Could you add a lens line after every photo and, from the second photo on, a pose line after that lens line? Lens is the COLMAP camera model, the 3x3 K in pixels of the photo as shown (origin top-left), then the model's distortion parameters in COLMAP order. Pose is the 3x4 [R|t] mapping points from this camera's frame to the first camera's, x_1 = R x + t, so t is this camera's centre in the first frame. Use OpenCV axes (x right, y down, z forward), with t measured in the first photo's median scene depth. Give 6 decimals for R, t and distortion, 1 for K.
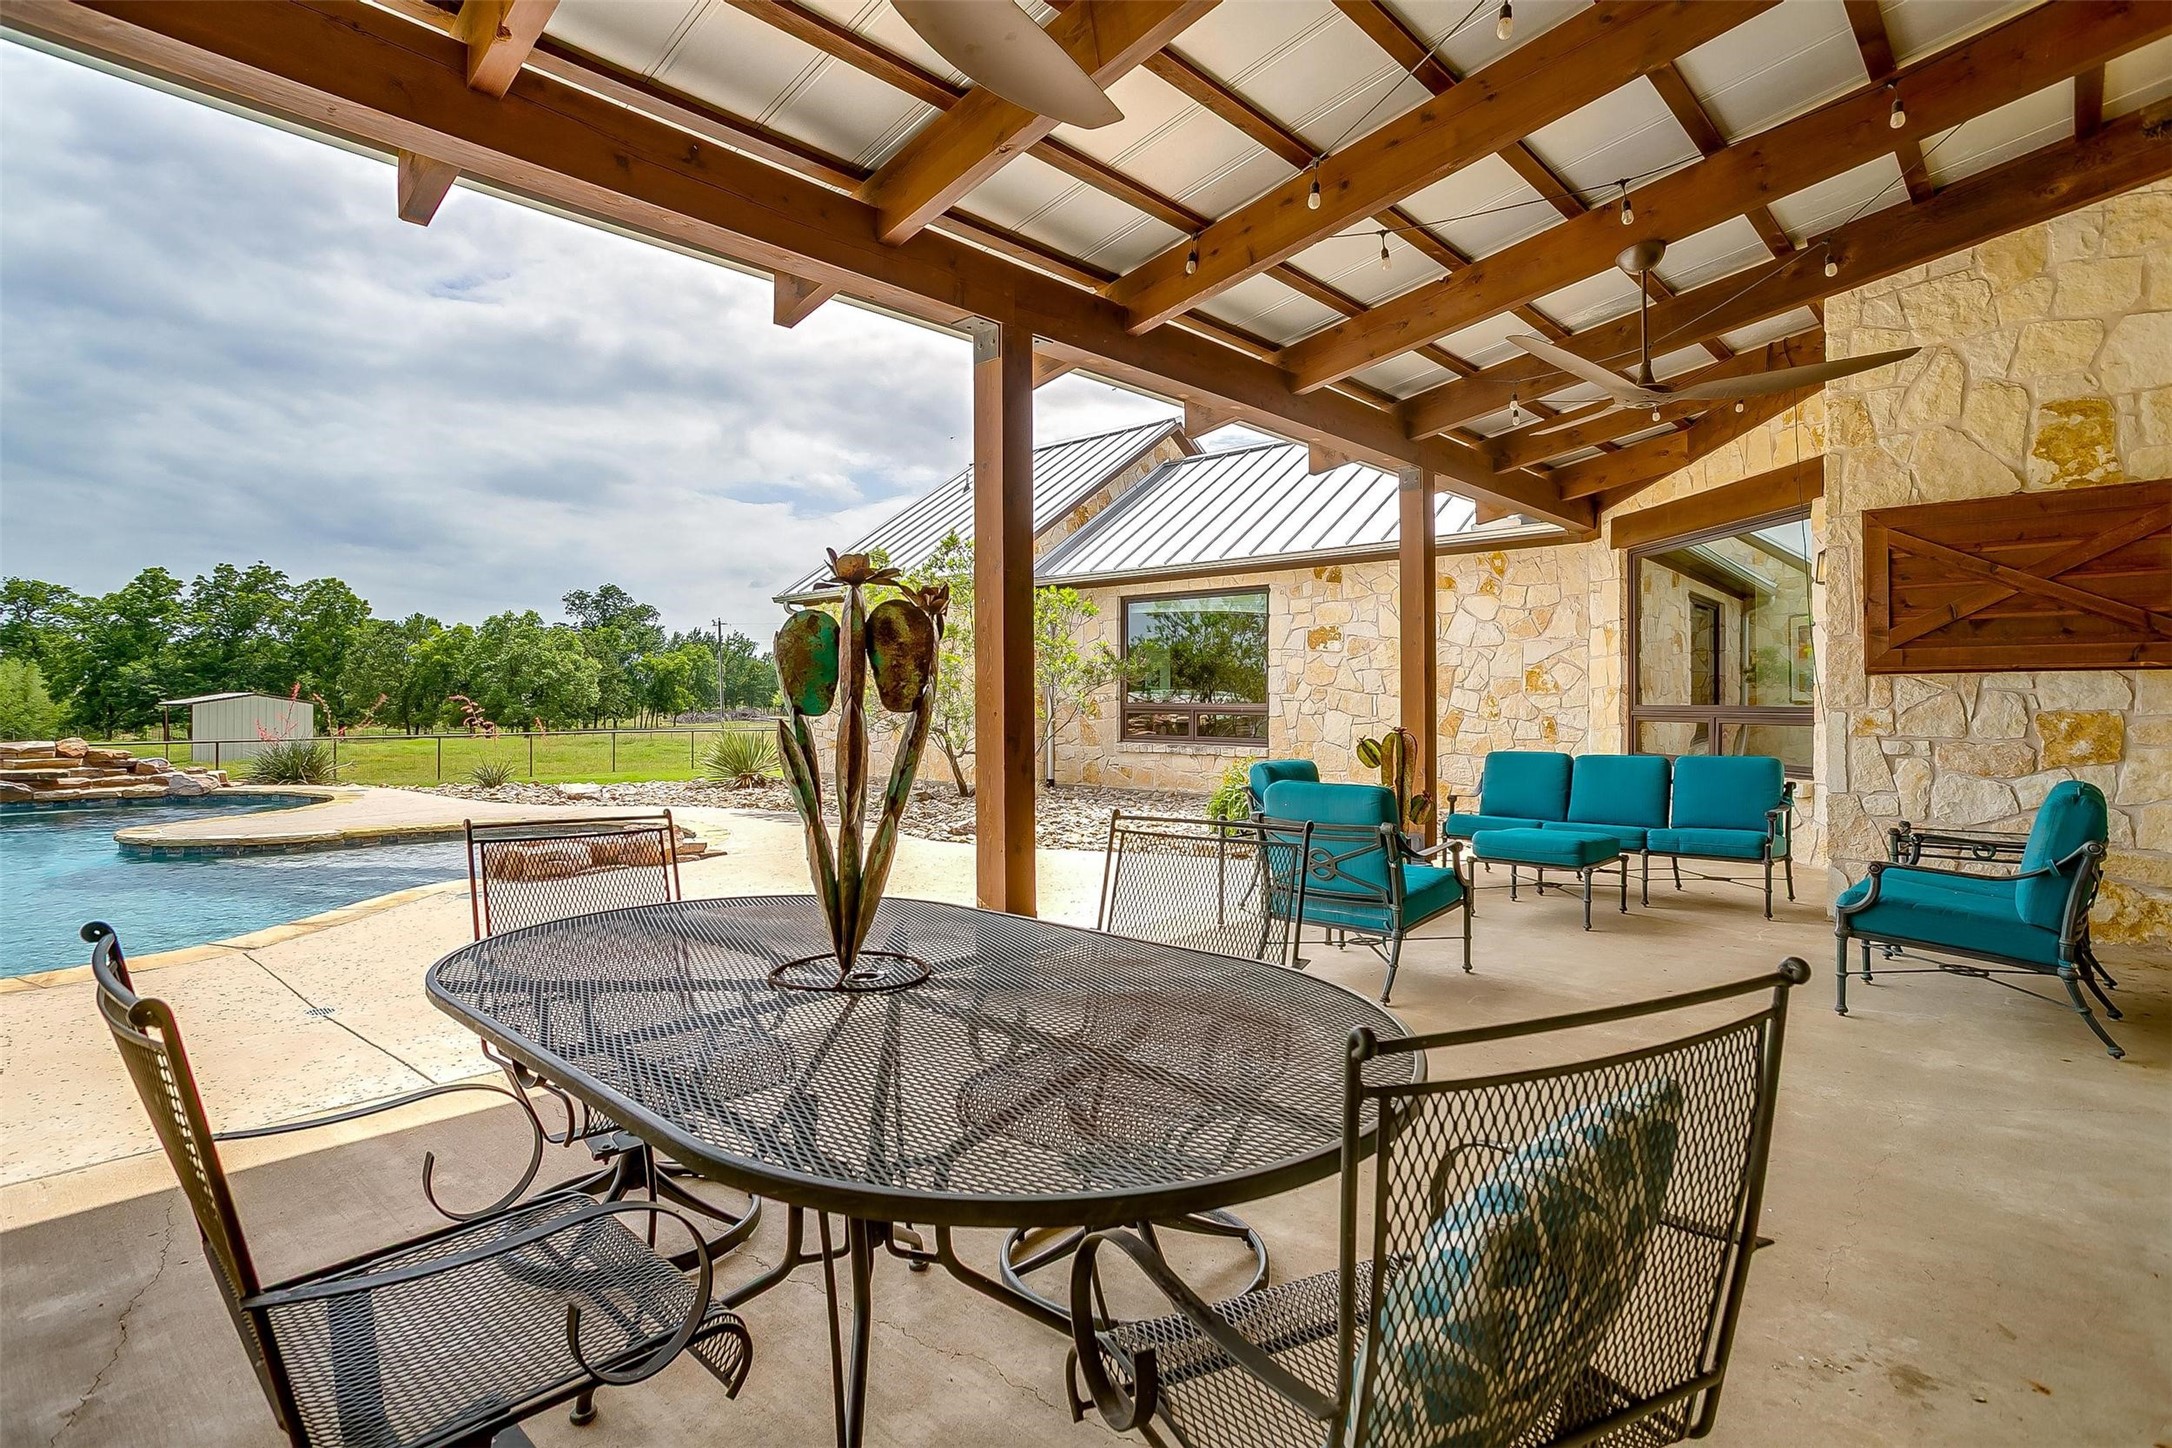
lens RADIAL K [[1070.1, 0, 1094.0], [0, 1070.1, 688.5], [0, 0, 1]] dist [-0.019792, 0.010090]
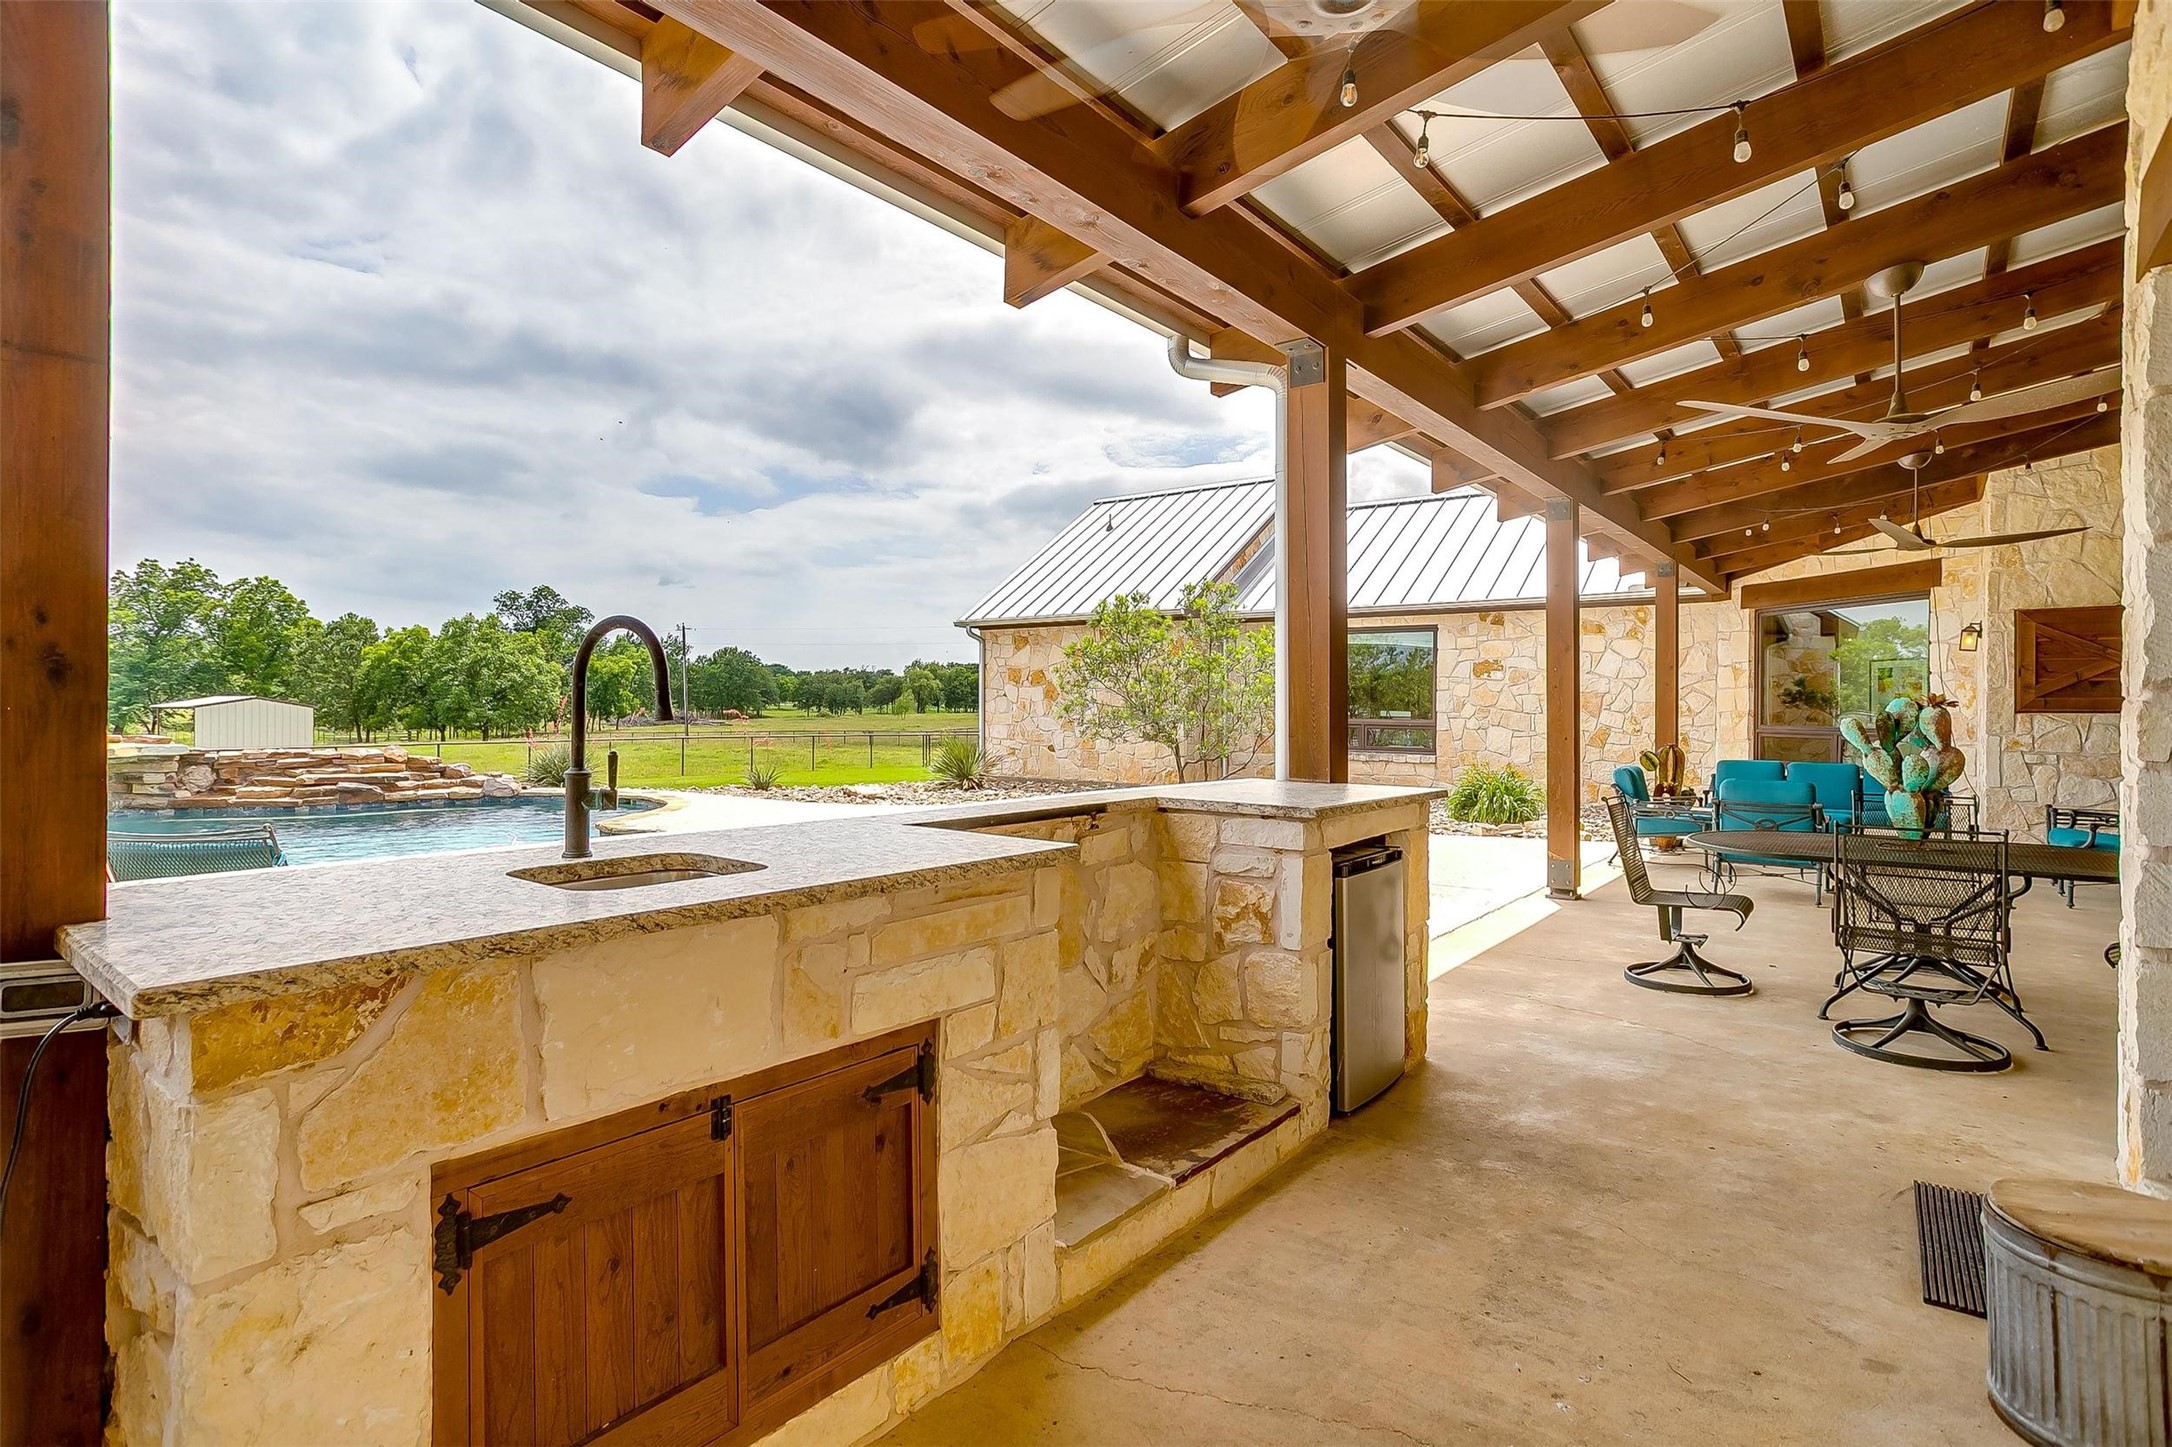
lens RADIAL K [[1070.1, 0, 1080.1], [0, 1070.1, 710.0], [0, 0, 1]] dist [-0.019792, 0.010090]
pose [[0.996175, 0.004735, 0.087257, -0.372915], [-0.006207, 0.999843, 0.016605, -0.016431], [-0.087165, -0.017083, 0.996047, -0.212490]]
